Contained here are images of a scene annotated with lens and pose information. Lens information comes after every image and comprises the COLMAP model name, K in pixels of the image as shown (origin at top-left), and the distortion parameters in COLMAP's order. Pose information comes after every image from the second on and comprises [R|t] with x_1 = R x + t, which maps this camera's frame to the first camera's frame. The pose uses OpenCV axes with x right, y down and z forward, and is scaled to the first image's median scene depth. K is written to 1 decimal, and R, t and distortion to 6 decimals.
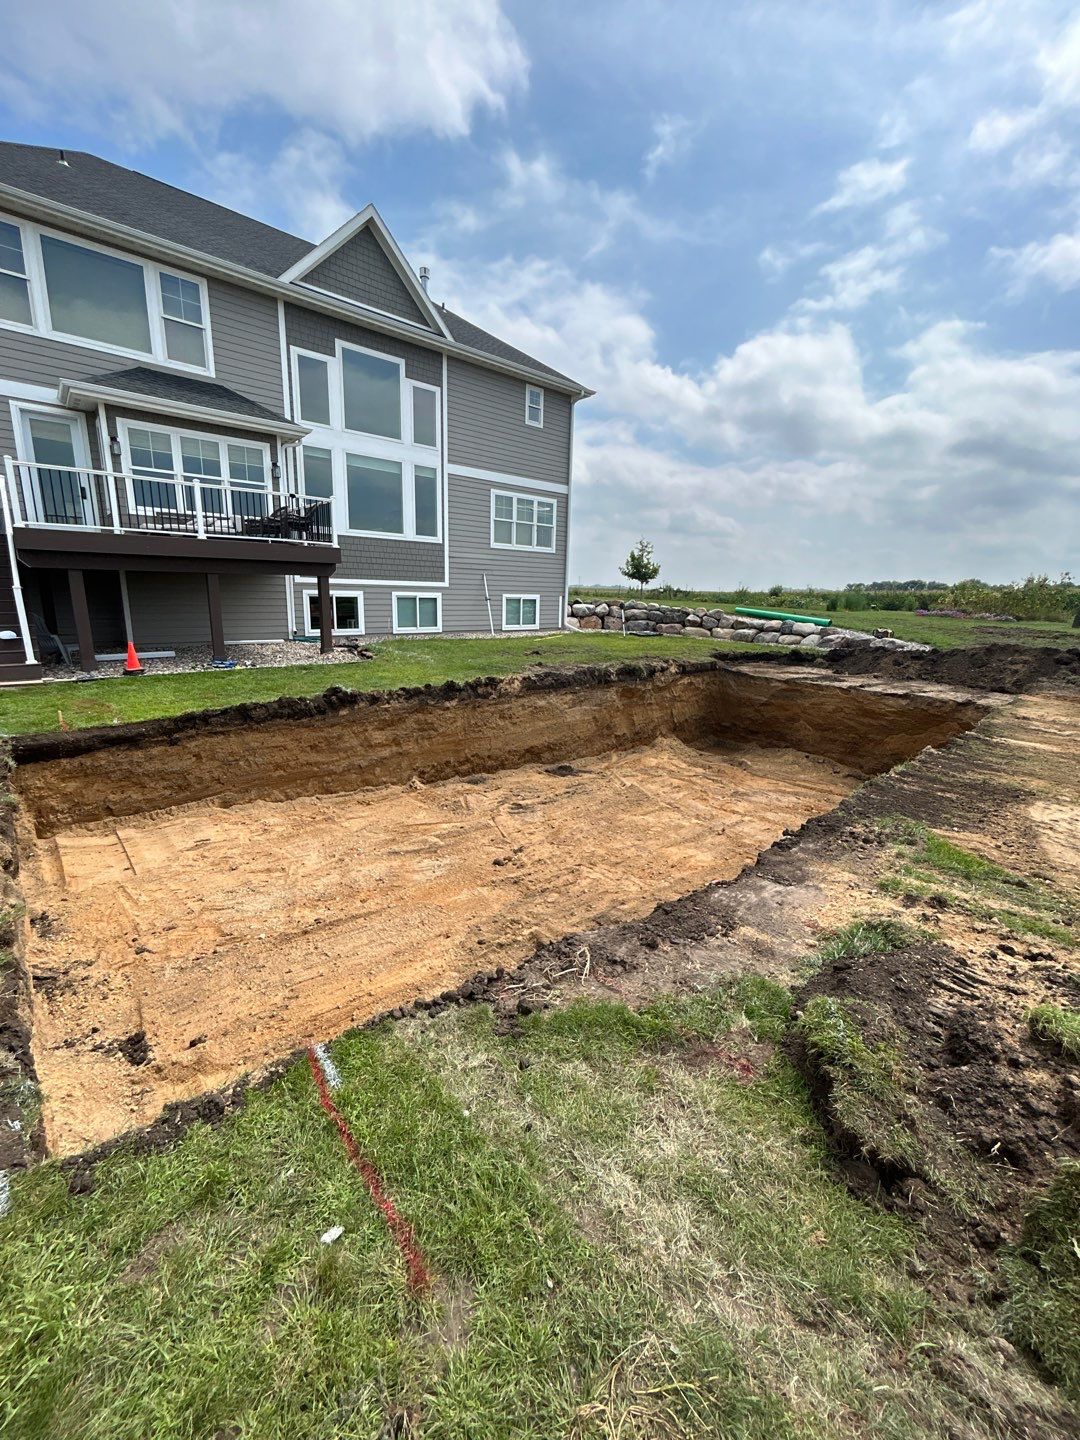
lens RADIAL K [[577.3, 0, 540.0], [0, 577.3, 720.0], [0, 0, 1]] dist [-0.003215, 0.000134]
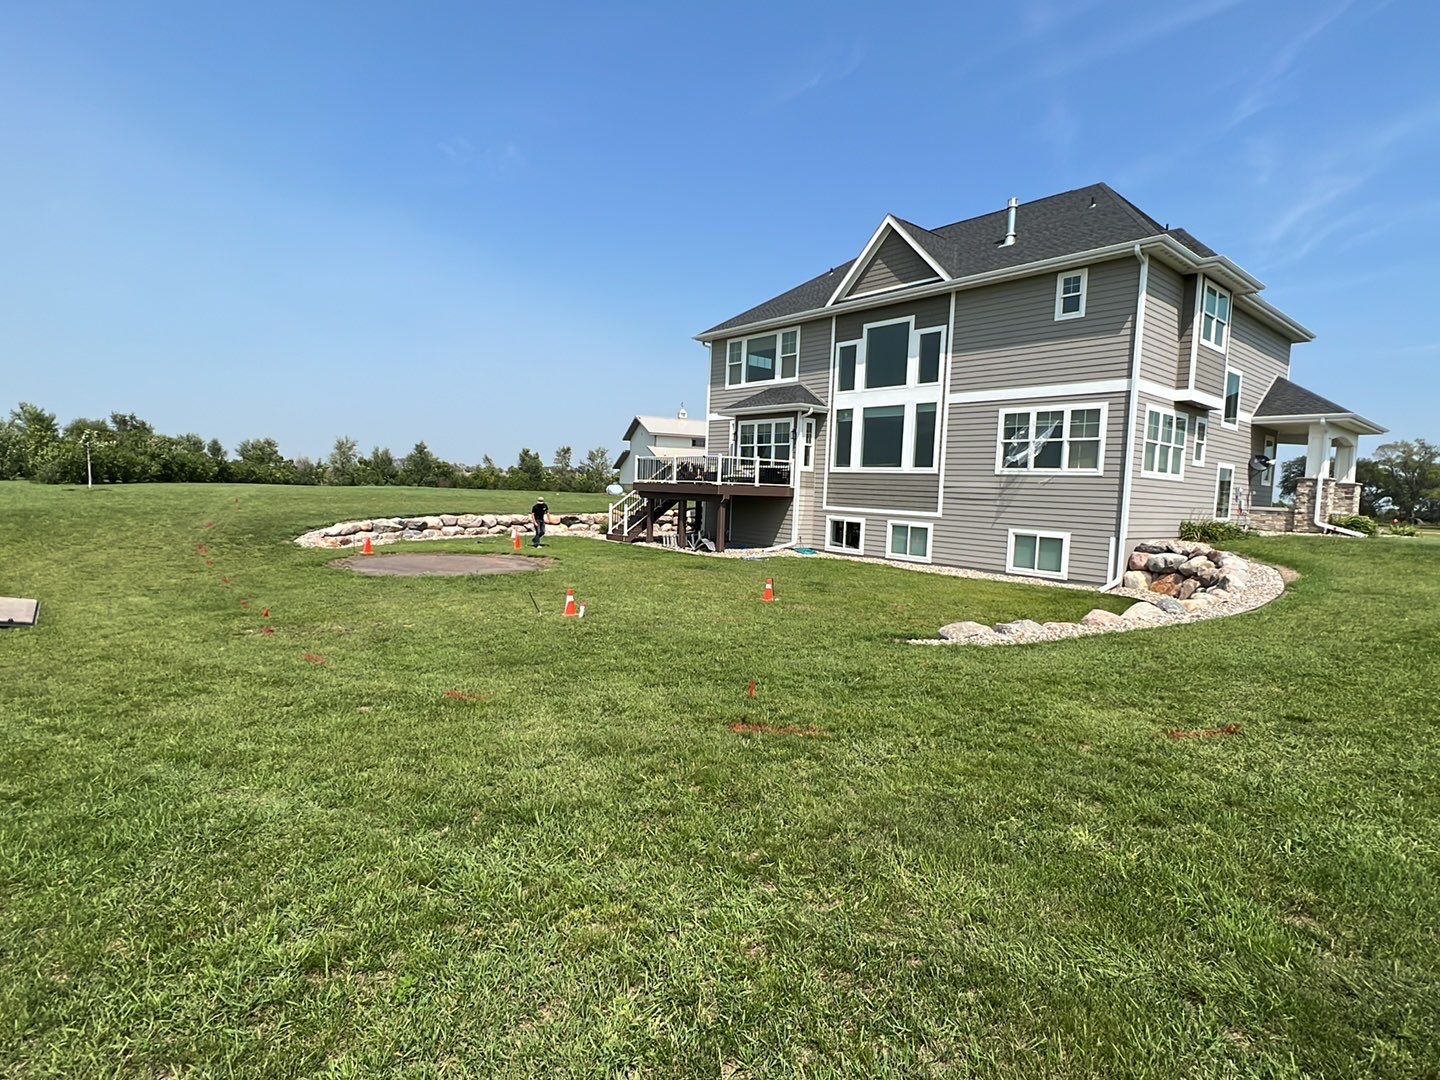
lens RADIAL K [[732.7, 0, 720.0], [0, 732.7, 540.0], [0, 0, 1]] dist [0.001494, -0.000004]
pose [[-0.019930, 0.041872, -0.998924, 1.181990], [-0.261566, 0.964106, 0.045631, -0.174289], [0.964980, 0.262194, -0.008262, 0.755788]]
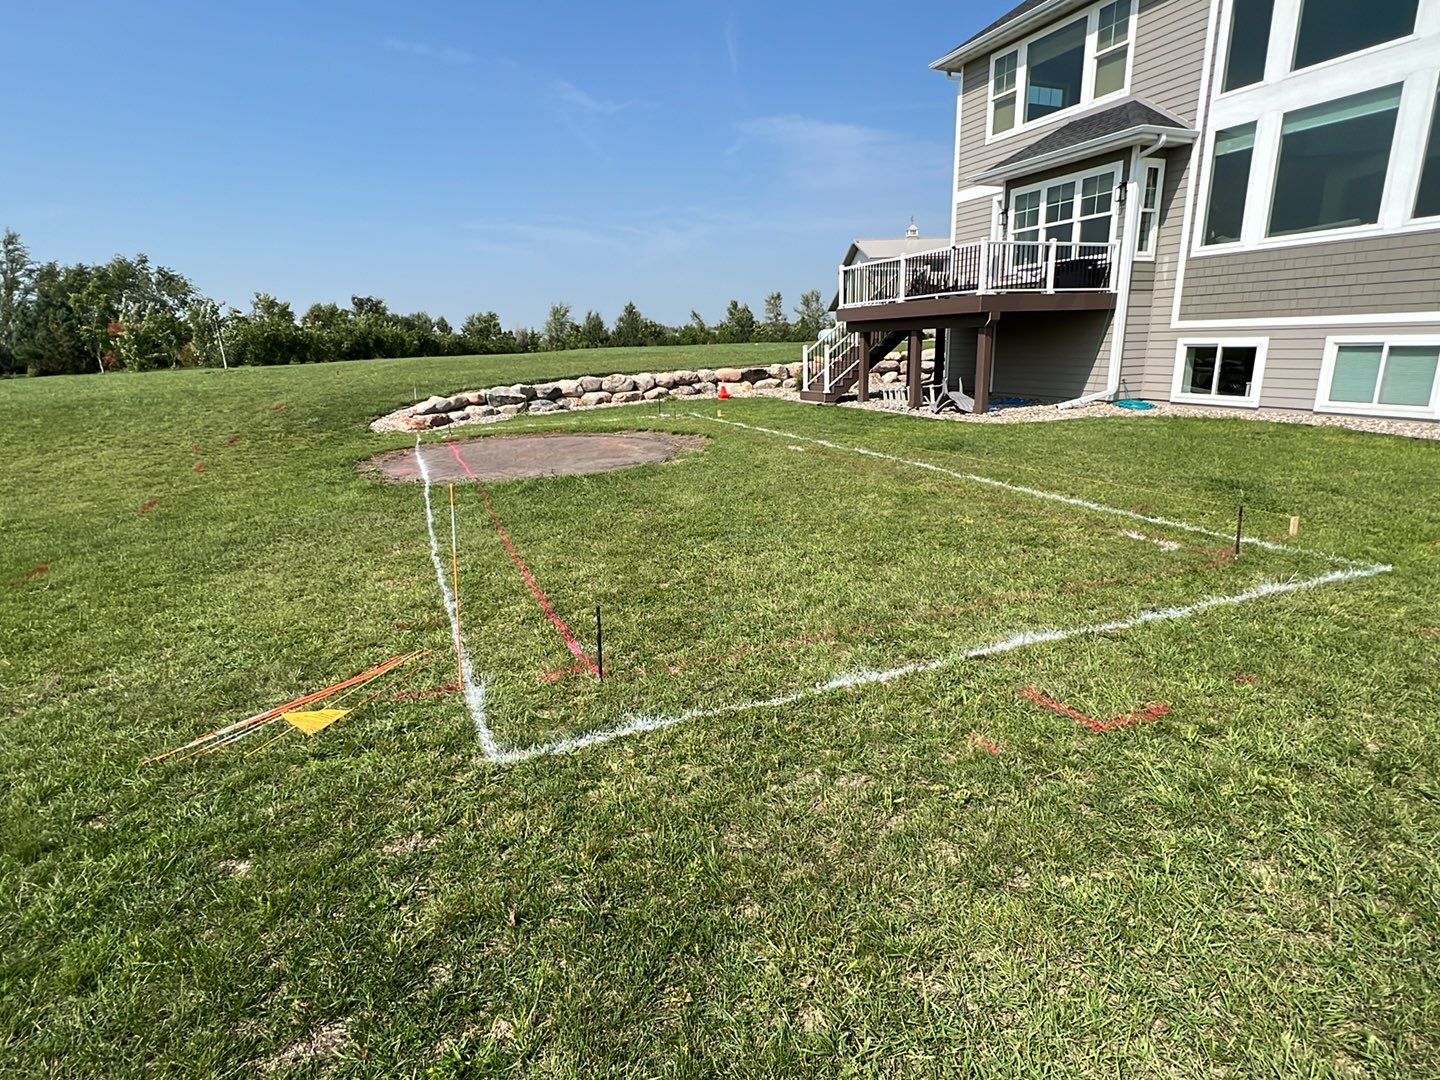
lens RADIAL K [[732.7, 0, 720.0], [0, 732.7, 540.0], [0, 0, 1]] dist [0.001494, -0.000004]
pose [[-0.311949, 0.232248, -0.921276, 0.660933], [-0.189059, 0.935097, 0.299749, -0.146266], [0.931099, 0.267682, -0.247794, 0.717635]]
